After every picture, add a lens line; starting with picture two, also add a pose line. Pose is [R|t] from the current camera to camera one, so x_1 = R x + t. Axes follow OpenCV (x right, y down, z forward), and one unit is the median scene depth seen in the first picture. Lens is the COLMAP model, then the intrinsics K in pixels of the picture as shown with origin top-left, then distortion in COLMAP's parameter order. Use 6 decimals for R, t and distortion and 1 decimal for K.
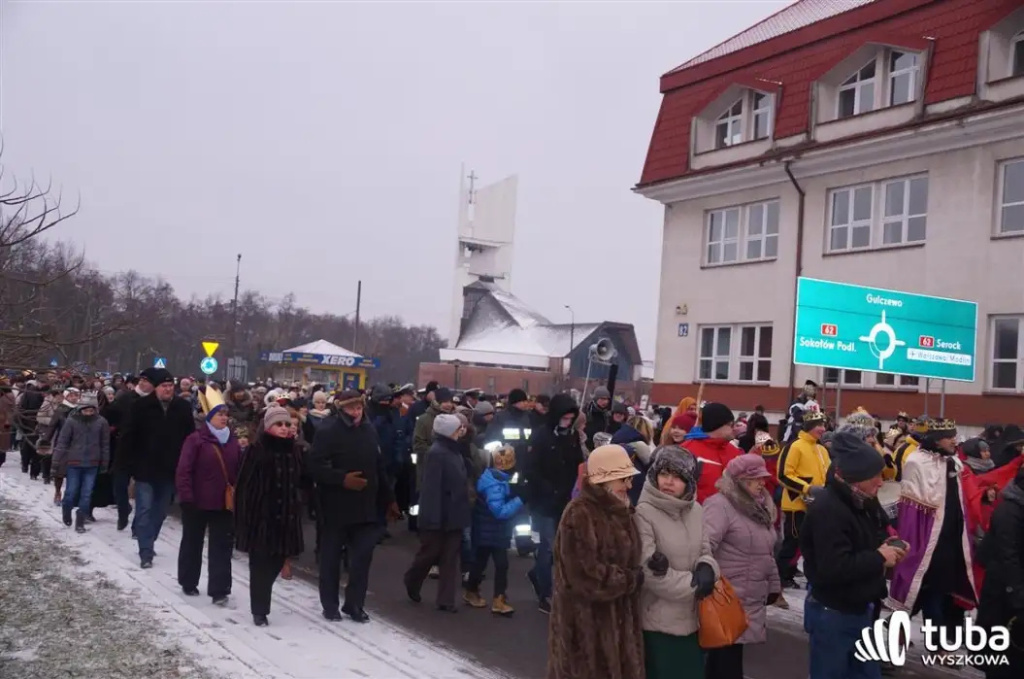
lens RADIAL K [[1401.3, 0, 509.9], [0, 1401.3, 325.2], [0, 0, 1]] dist [0.100902, 0.378737]
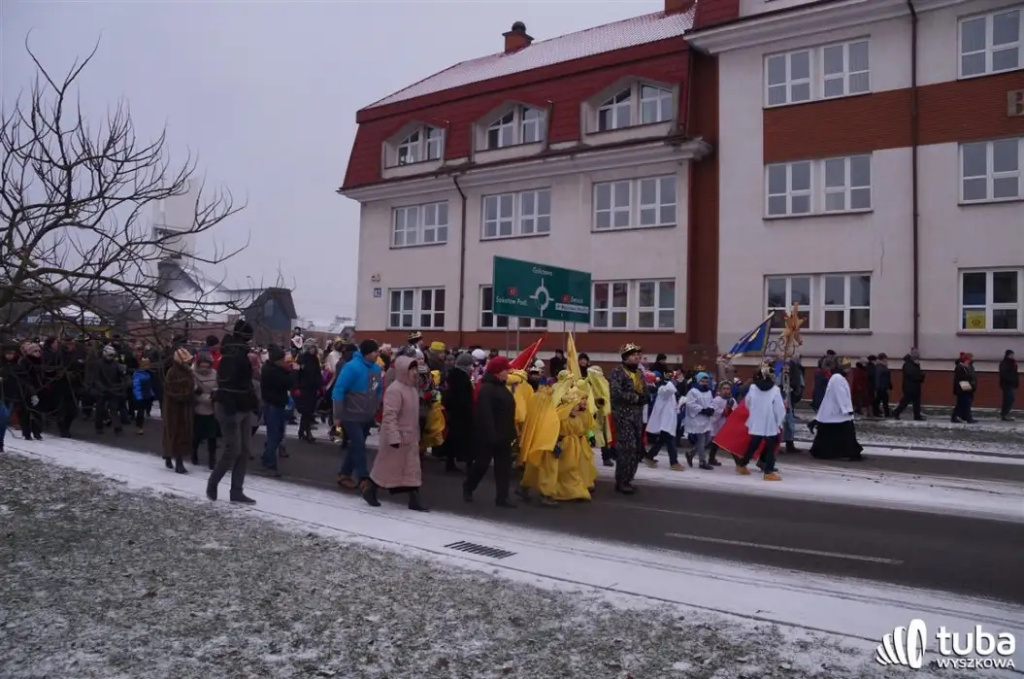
lens RADIAL K [[811.7, 0, 571.7], [0, 811.7, 337.2], [0, 0, 1]] dist [-0.251671, 0.708494]
pose [[0.871305, -0.029680, 0.489844, -0.106510], [0.003010, 0.998474, 0.055144, 0.004672], [-0.490733, -0.046573, 0.870064, 0.214907]]
